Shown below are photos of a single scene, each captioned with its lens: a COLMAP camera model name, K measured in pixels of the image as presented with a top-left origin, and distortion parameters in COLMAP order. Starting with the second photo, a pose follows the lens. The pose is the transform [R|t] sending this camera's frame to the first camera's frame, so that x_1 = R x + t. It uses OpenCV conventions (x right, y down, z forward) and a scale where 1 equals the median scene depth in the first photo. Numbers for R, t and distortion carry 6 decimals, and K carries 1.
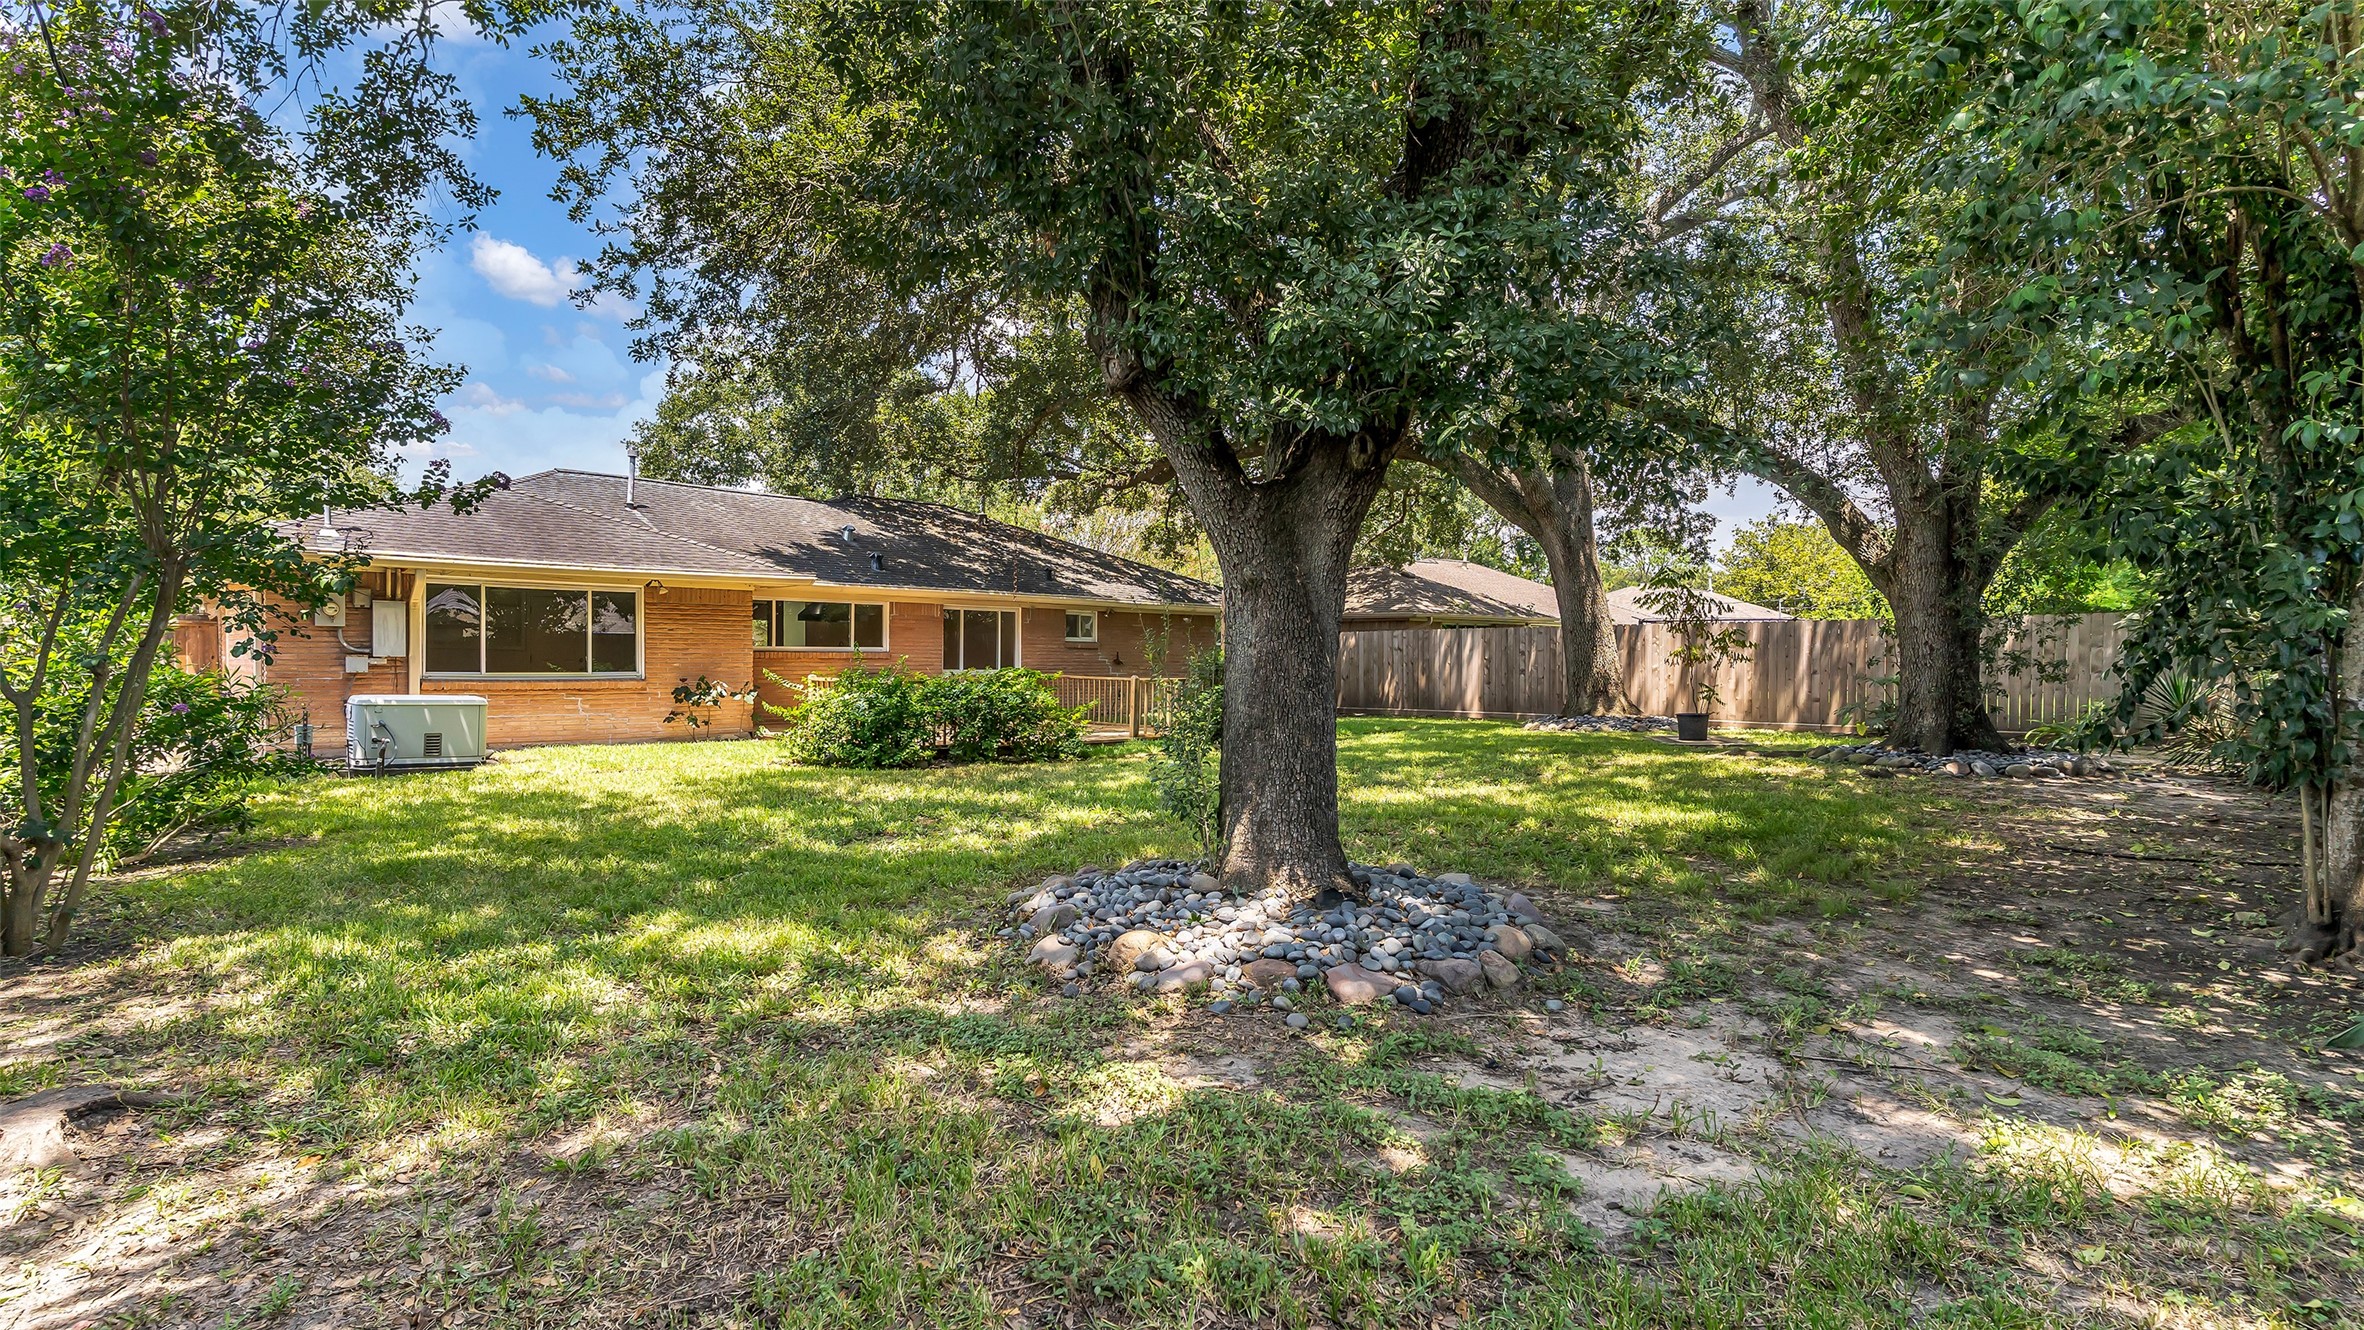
lens RADIAL K [[1133.7, 0, 1174.6], [0, 1133.7, 662.5], [0, 0, 1]] dist [-0.000163, -0.001310]
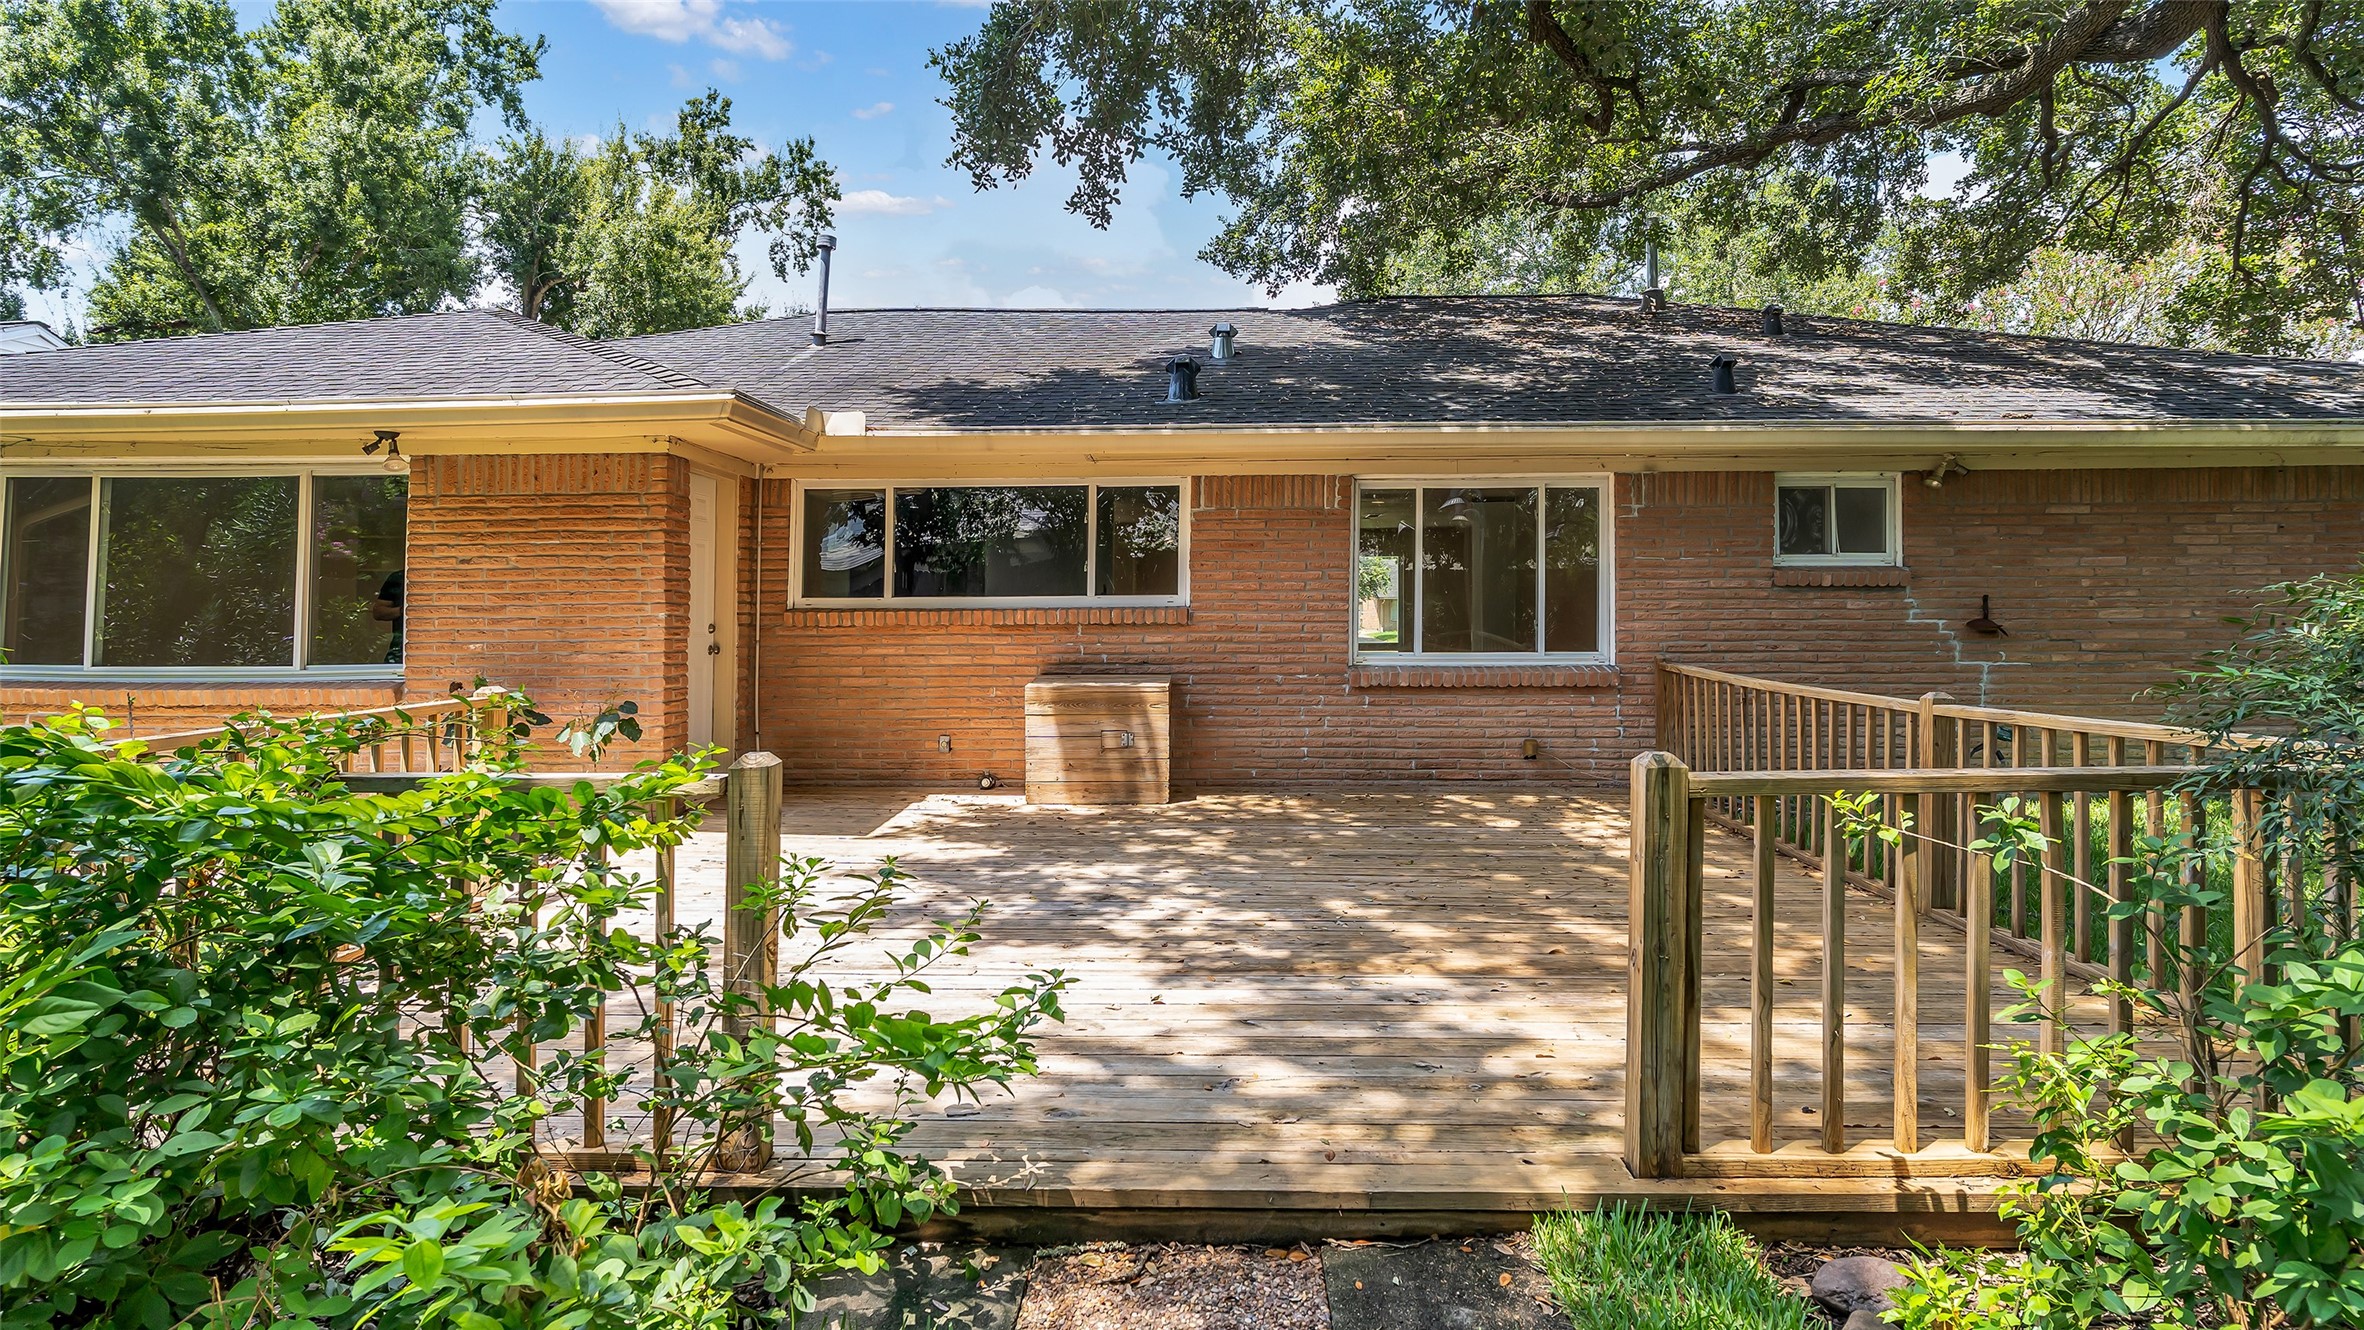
lens RADIAL K [[1133.7, 0, 1192.9], [0, 1133.7, 589.5], [0, 0, 1]] dist [-0.000163, -0.001310]
pose [[0.696322, -0.026761, -0.717230, 0.023192], [0.007256, 0.999516, -0.030248, -0.002686], [0.717693, 0.015858, 0.696179, 0.614593]]
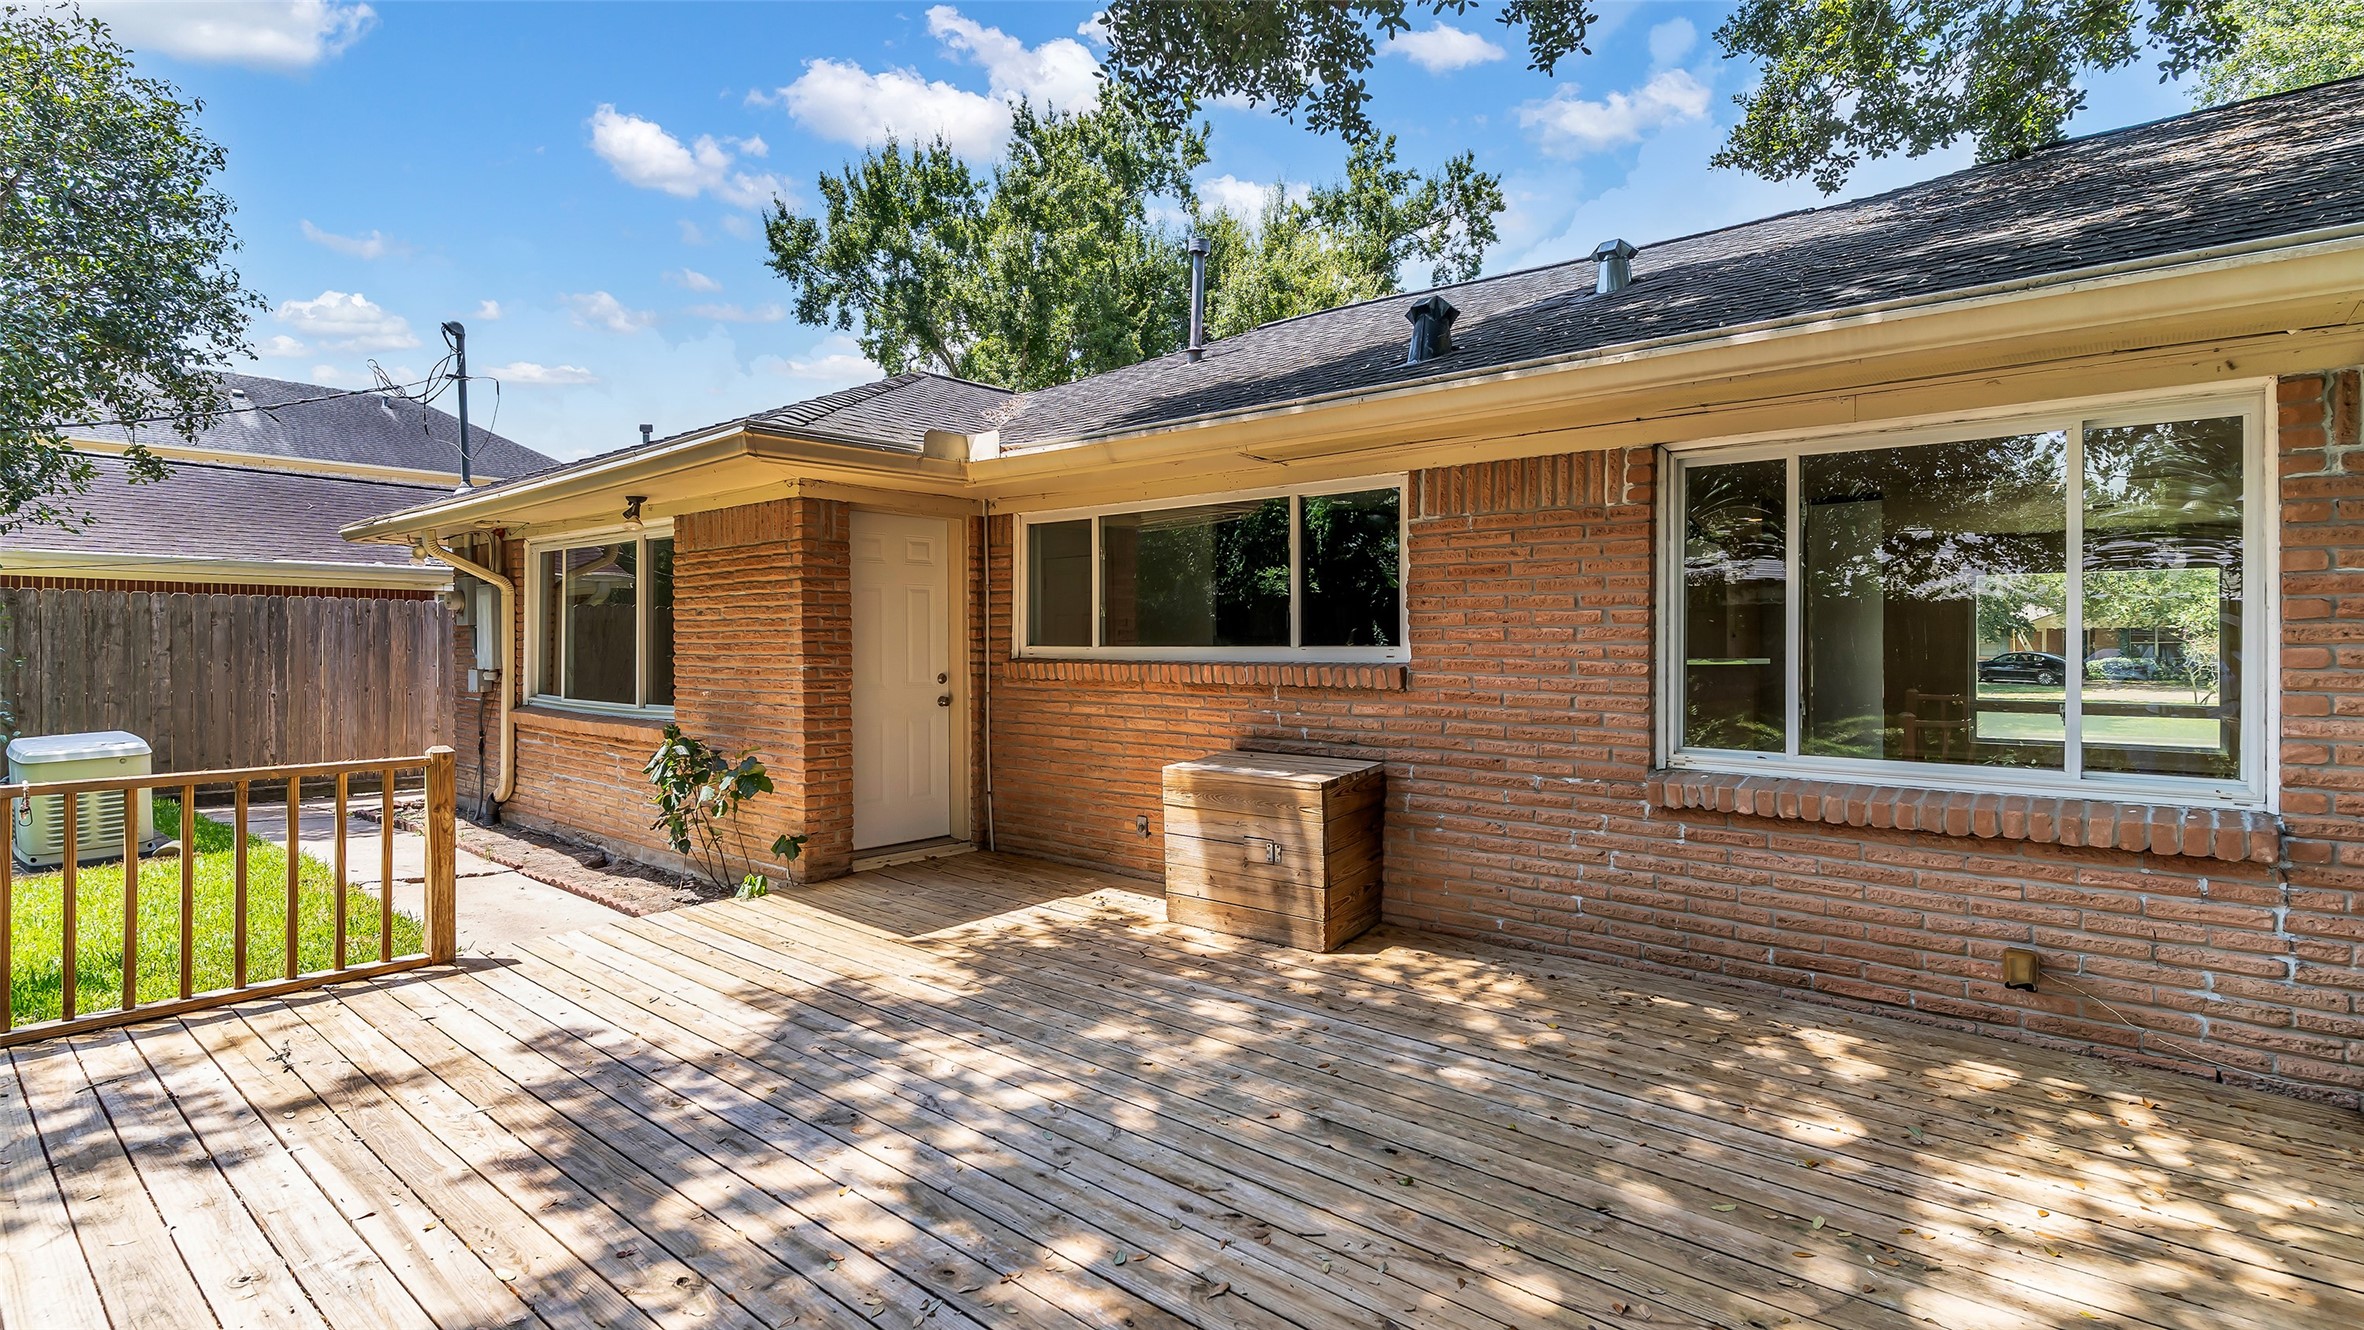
lens RADIAL K [[1133.7, 0, 1188.9], [0, 1133.7, 632.9], [0, 0, 1]] dist [-0.000163, -0.001310]
pose [[0.088527, -0.017487, -0.995920, 0.005230], [-0.006108, 0.999818, -0.018098, -0.009388], [0.996055, 0.007686, 0.088404, 0.777296]]
